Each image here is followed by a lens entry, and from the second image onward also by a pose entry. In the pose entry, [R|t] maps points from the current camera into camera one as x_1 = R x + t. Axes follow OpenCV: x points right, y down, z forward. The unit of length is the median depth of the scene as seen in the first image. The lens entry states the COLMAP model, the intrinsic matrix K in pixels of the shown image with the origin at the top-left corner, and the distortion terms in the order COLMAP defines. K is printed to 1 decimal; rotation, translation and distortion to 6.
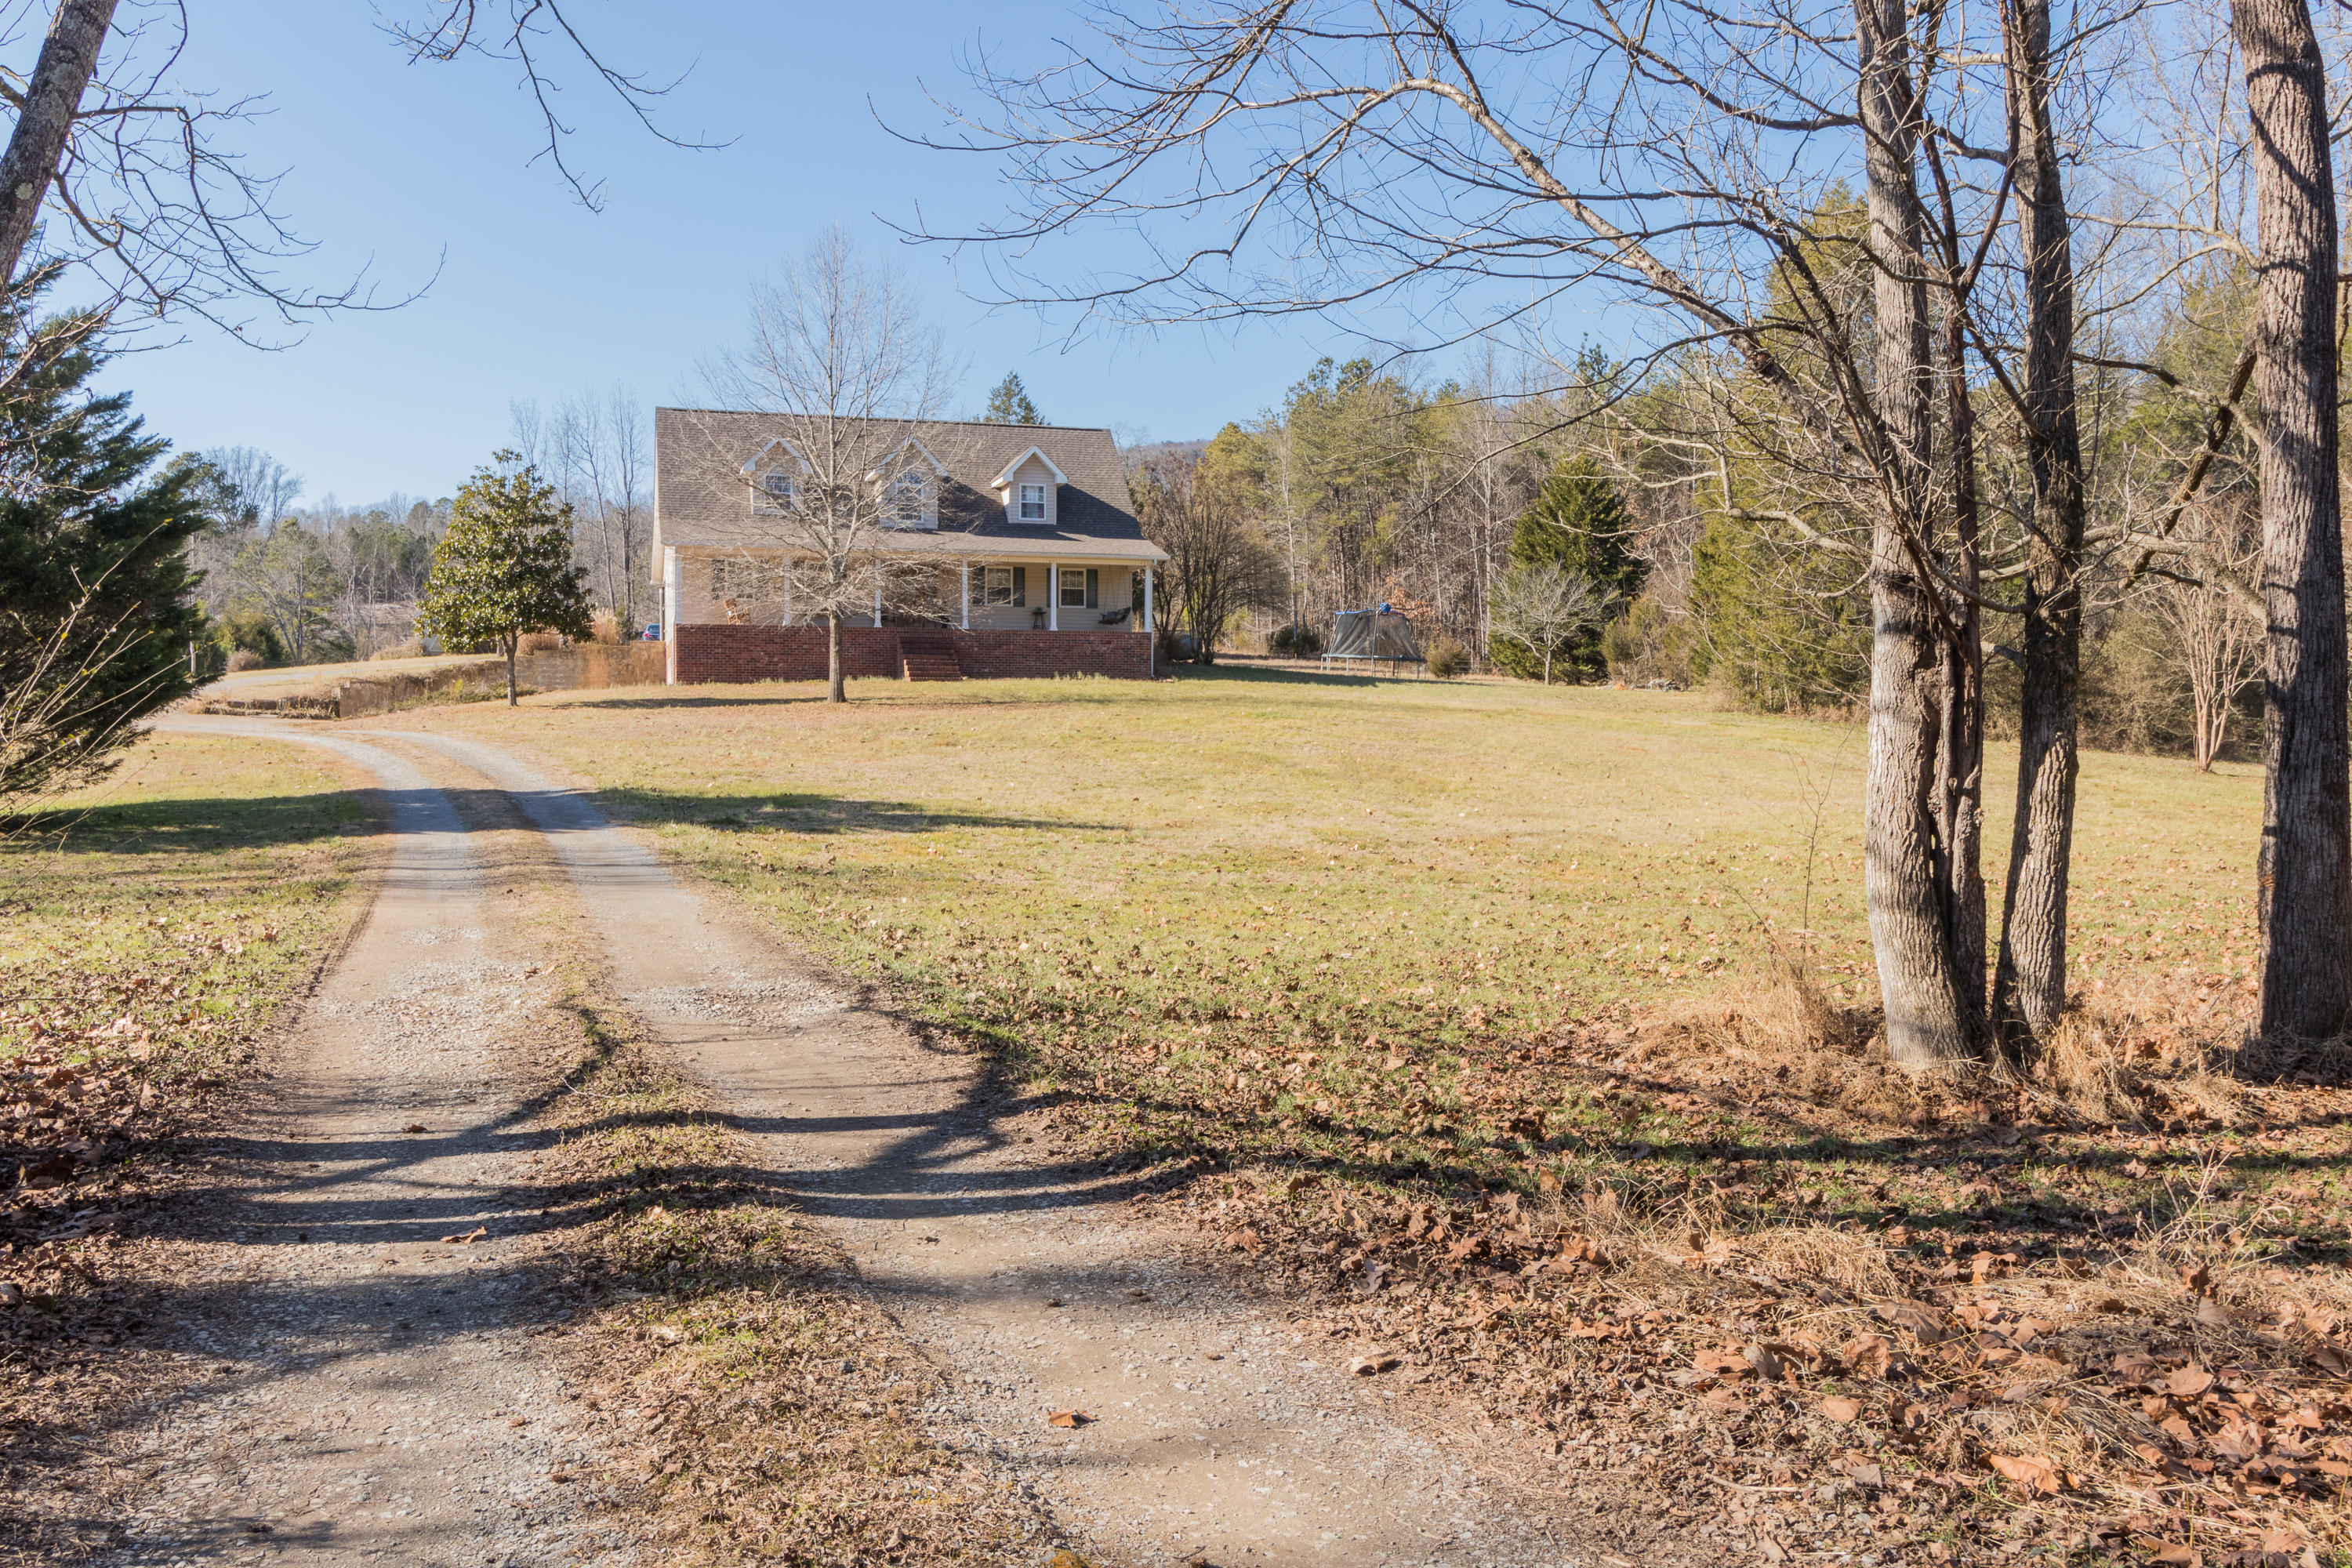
lens RADIAL K [[1872.2, 0, 1176.0], [0, 1872.2, 784.0], [0, 0, 1]] dist [0.002804, 0.005773]
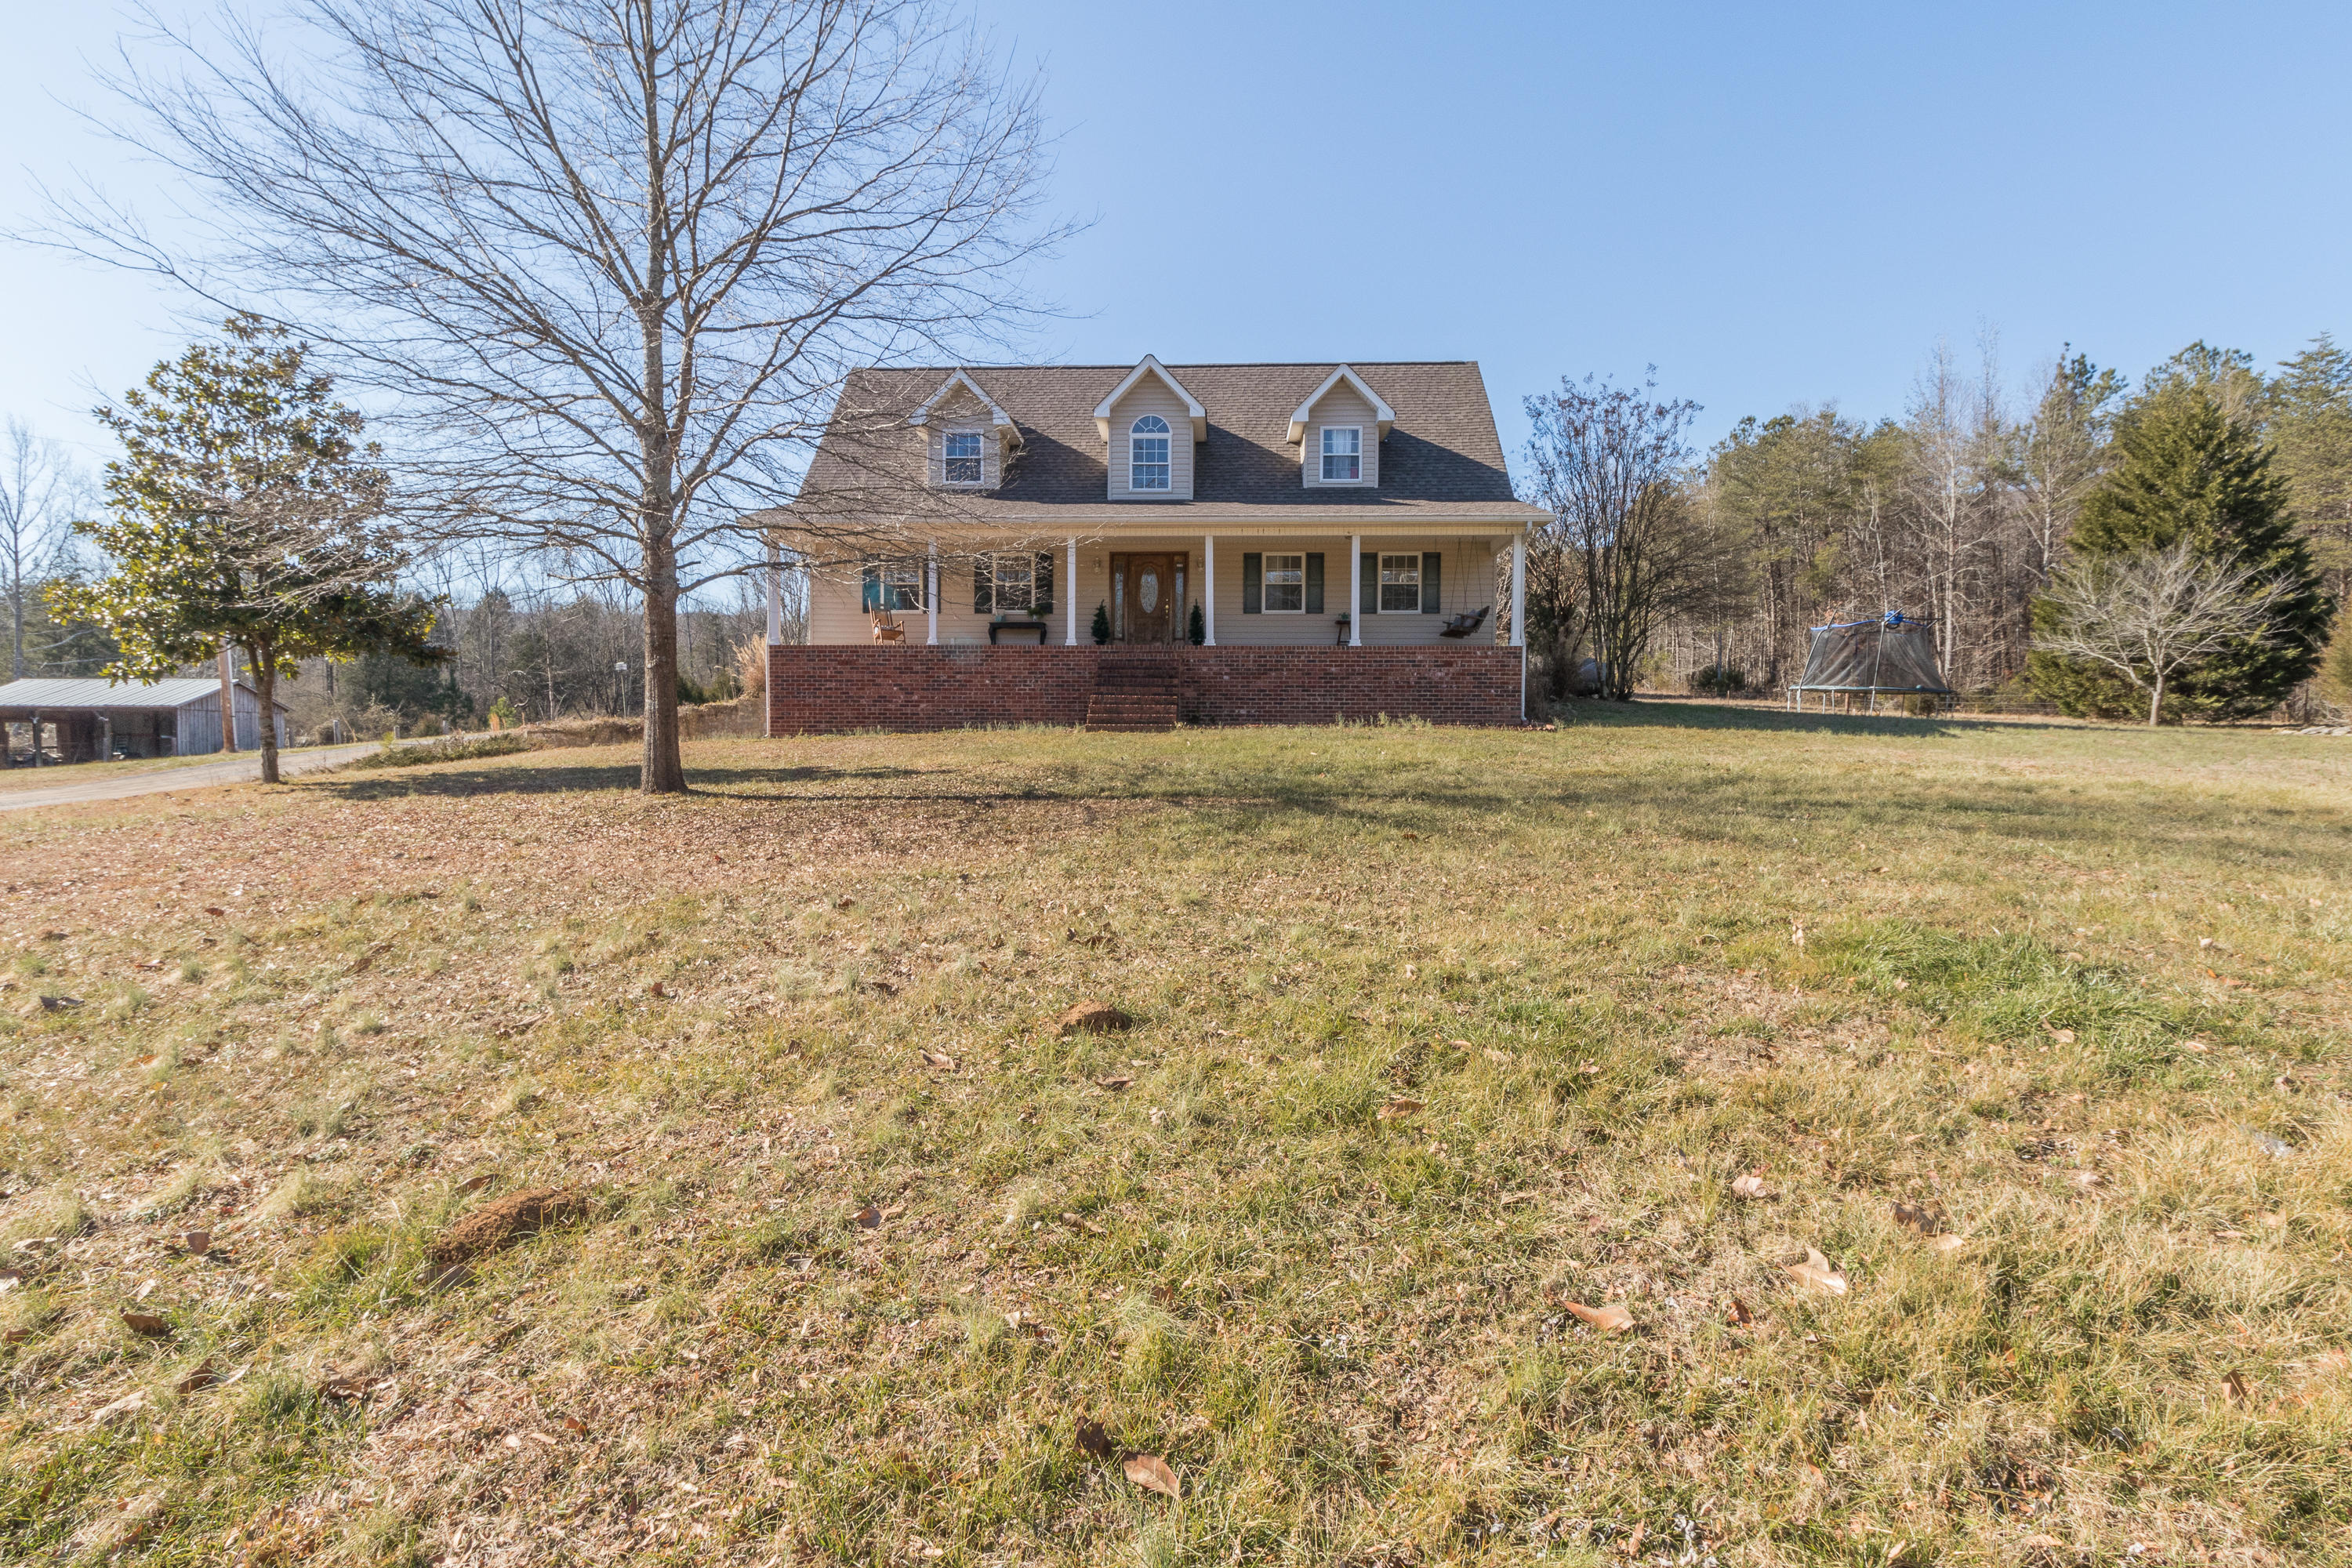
lens RADIAL K [[1240.0, 0, 1157.2], [0, 1240.0, 770.7], [0, 0, 1]] dist [0.005483, 0.000962]
pose [[0.941066, 0.008956, -0.338104, 0.009756], [-0.013264, 0.999858, -0.010435, -0.031906], [0.337962, 0.014304, 0.941051, 0.526828]]
